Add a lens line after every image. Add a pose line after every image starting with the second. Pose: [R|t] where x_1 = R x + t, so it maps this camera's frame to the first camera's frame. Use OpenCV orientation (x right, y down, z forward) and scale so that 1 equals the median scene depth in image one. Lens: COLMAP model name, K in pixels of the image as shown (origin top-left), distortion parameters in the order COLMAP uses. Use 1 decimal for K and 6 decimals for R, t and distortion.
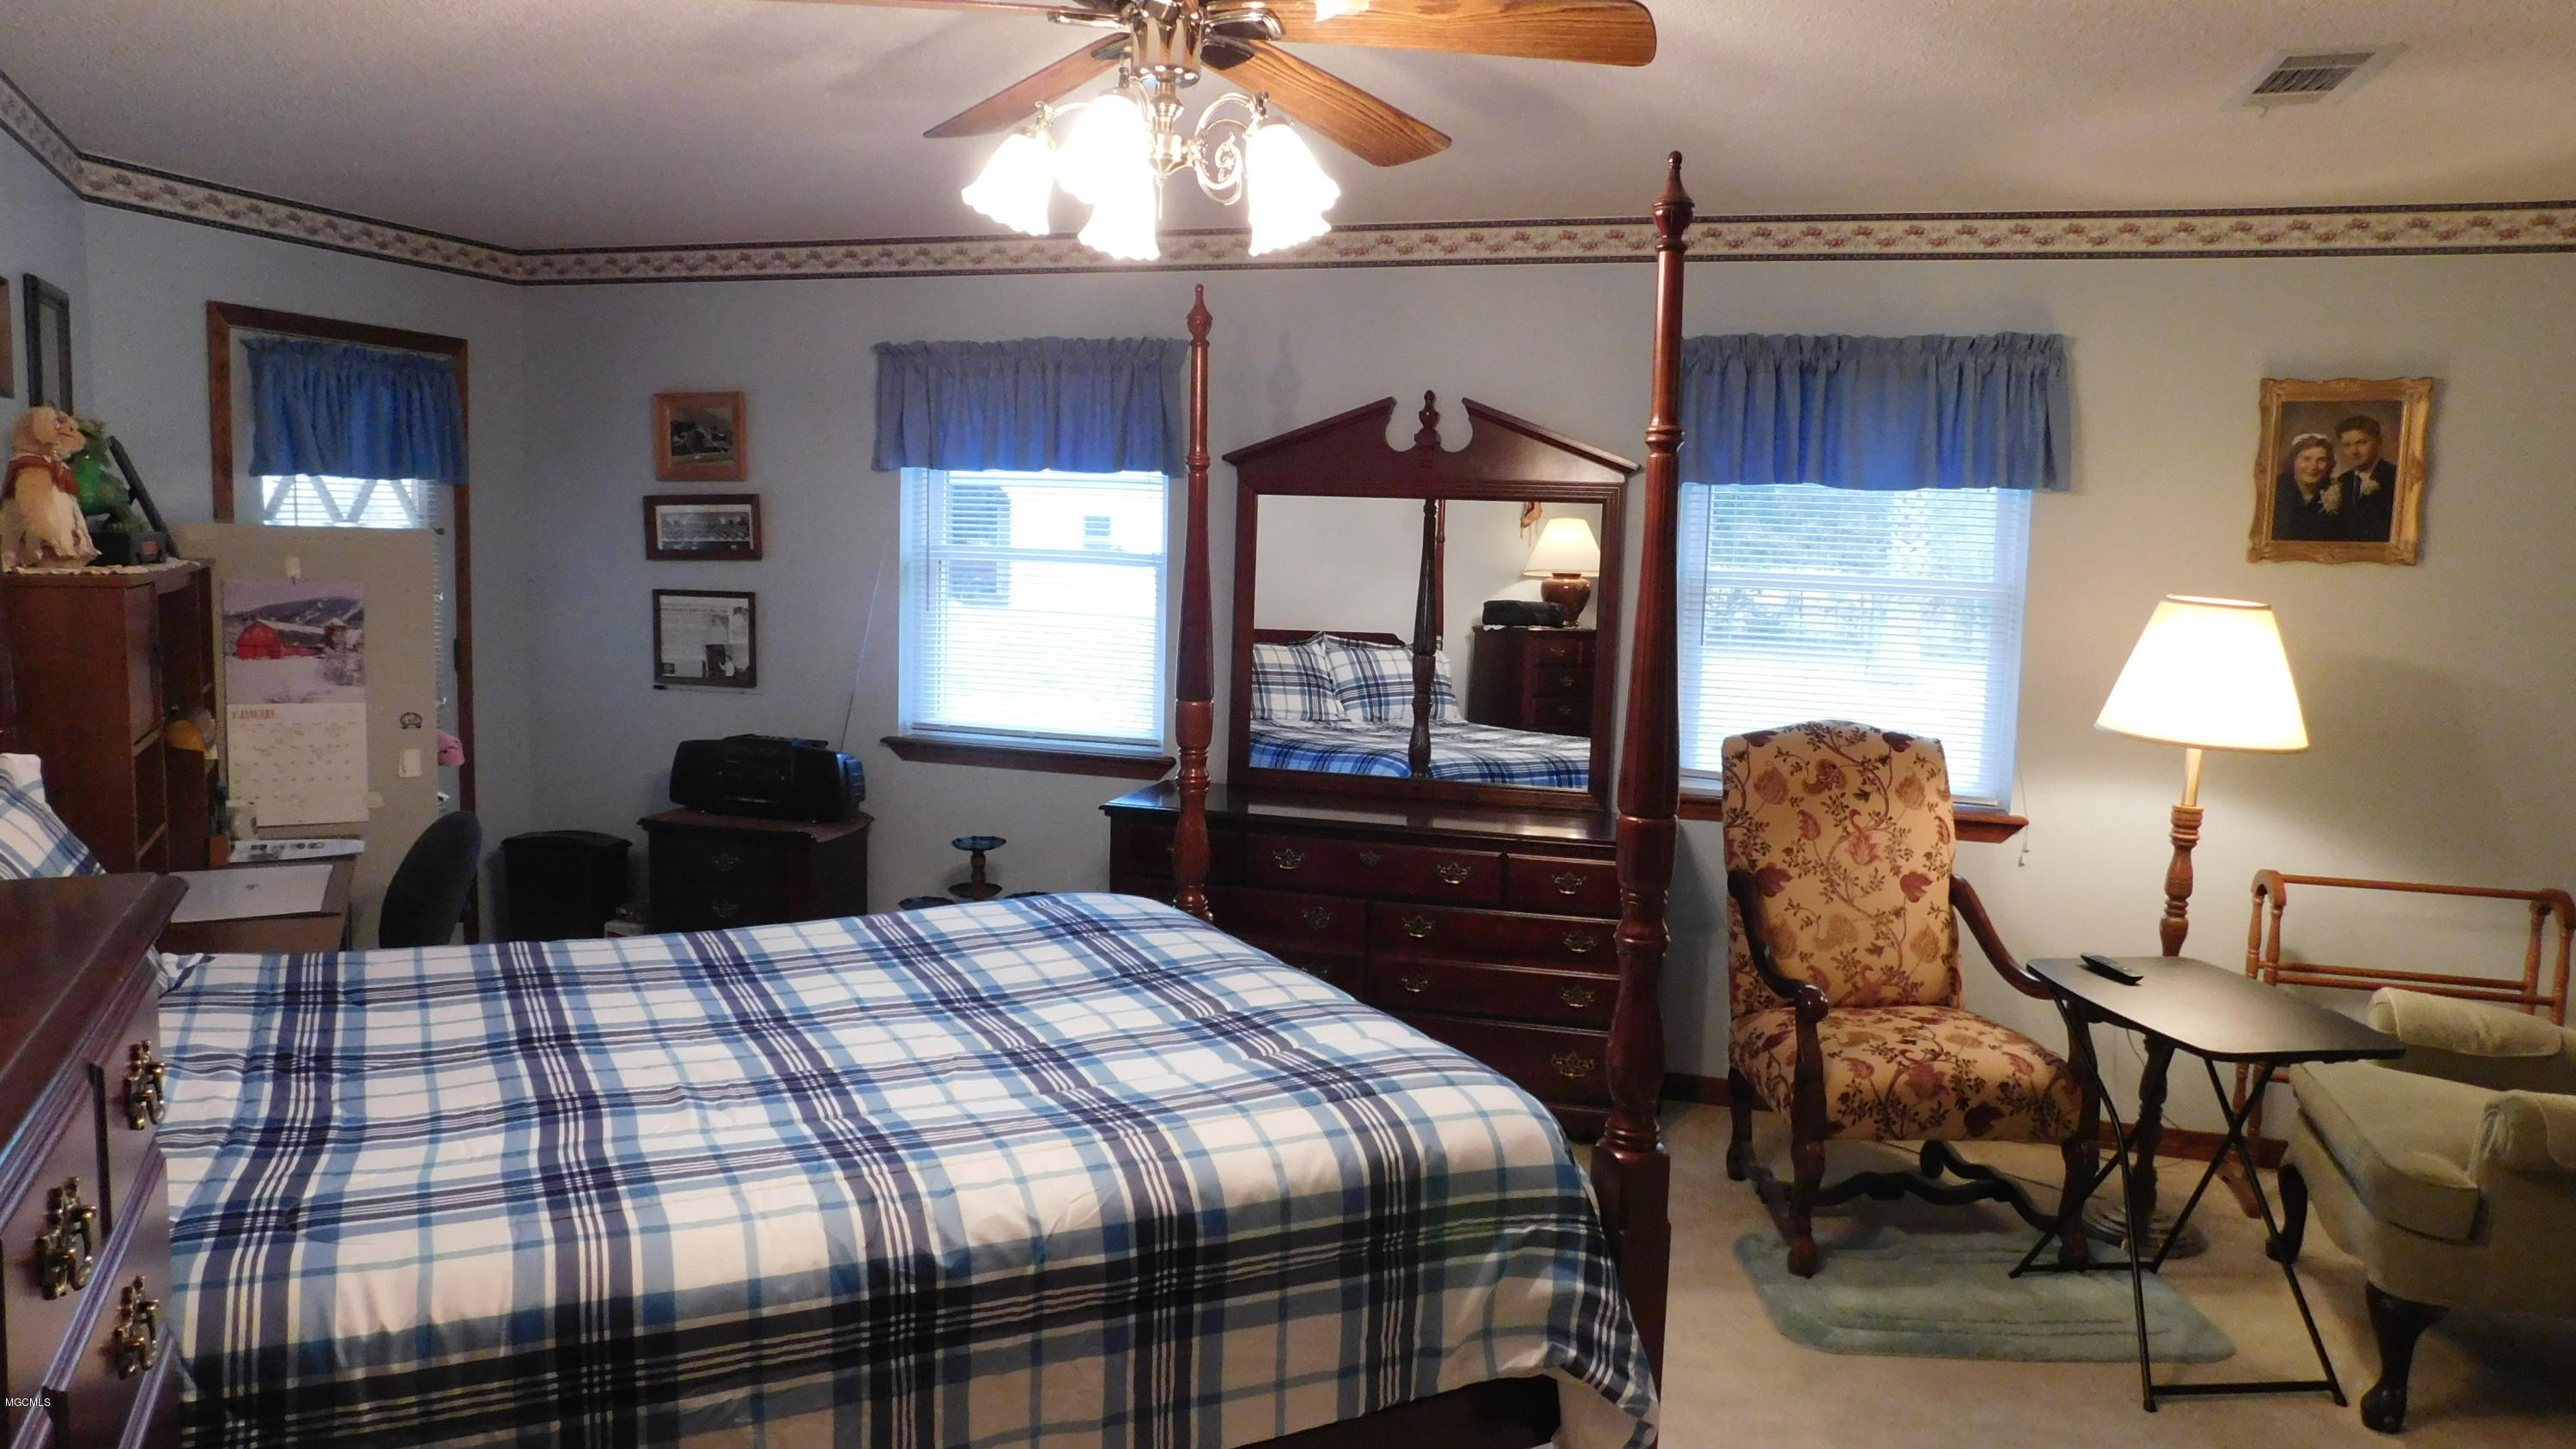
lens RADIAL K [[1685.5, 0, 1288.0], [0, 1685.5, 724.5], [0, 0, 1]] dist [-0.070184, 0.050065]
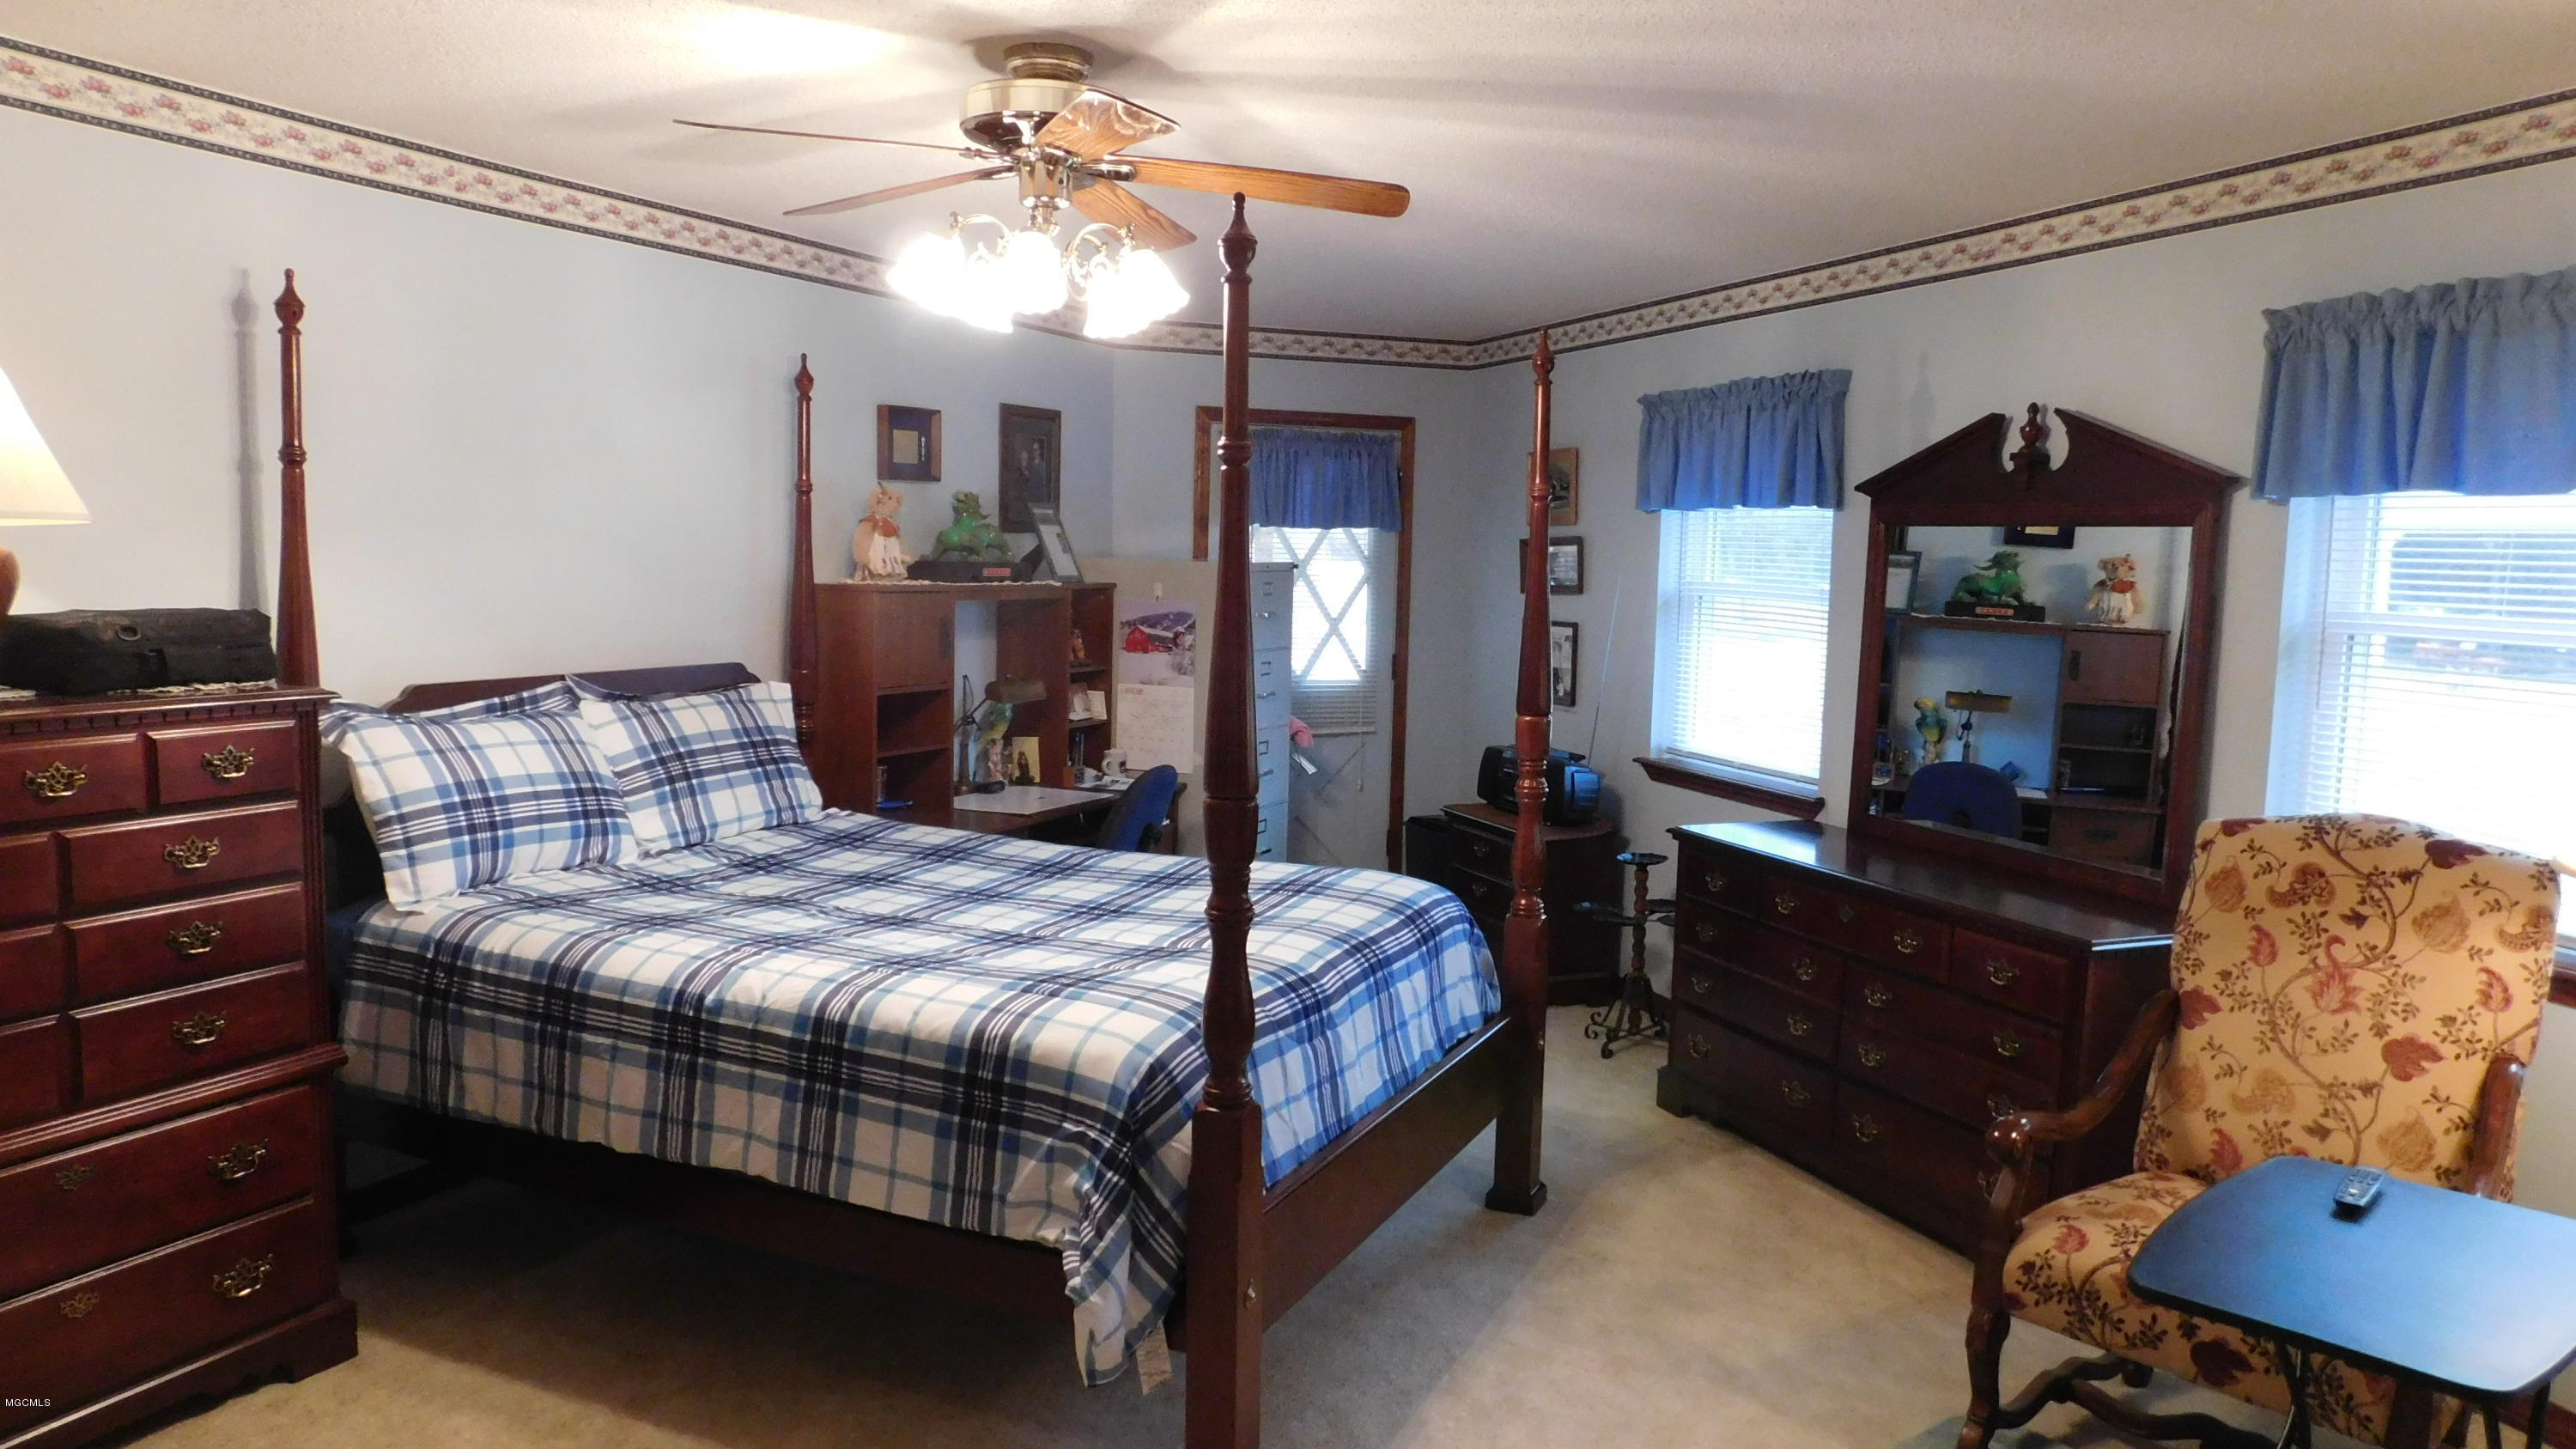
lens RADIAL K [[1685.5, 0, 1288.0], [0, 1685.5, 724.5], [0, 0, 1]] dist [-0.070184, 0.050065]
pose [[0.610644, 0.066180, -0.789135, 0.620802], [-0.094257, 0.995492, 0.010548, -0.005037], [0.786276, 0.067940, 0.614129, 0.199208]]
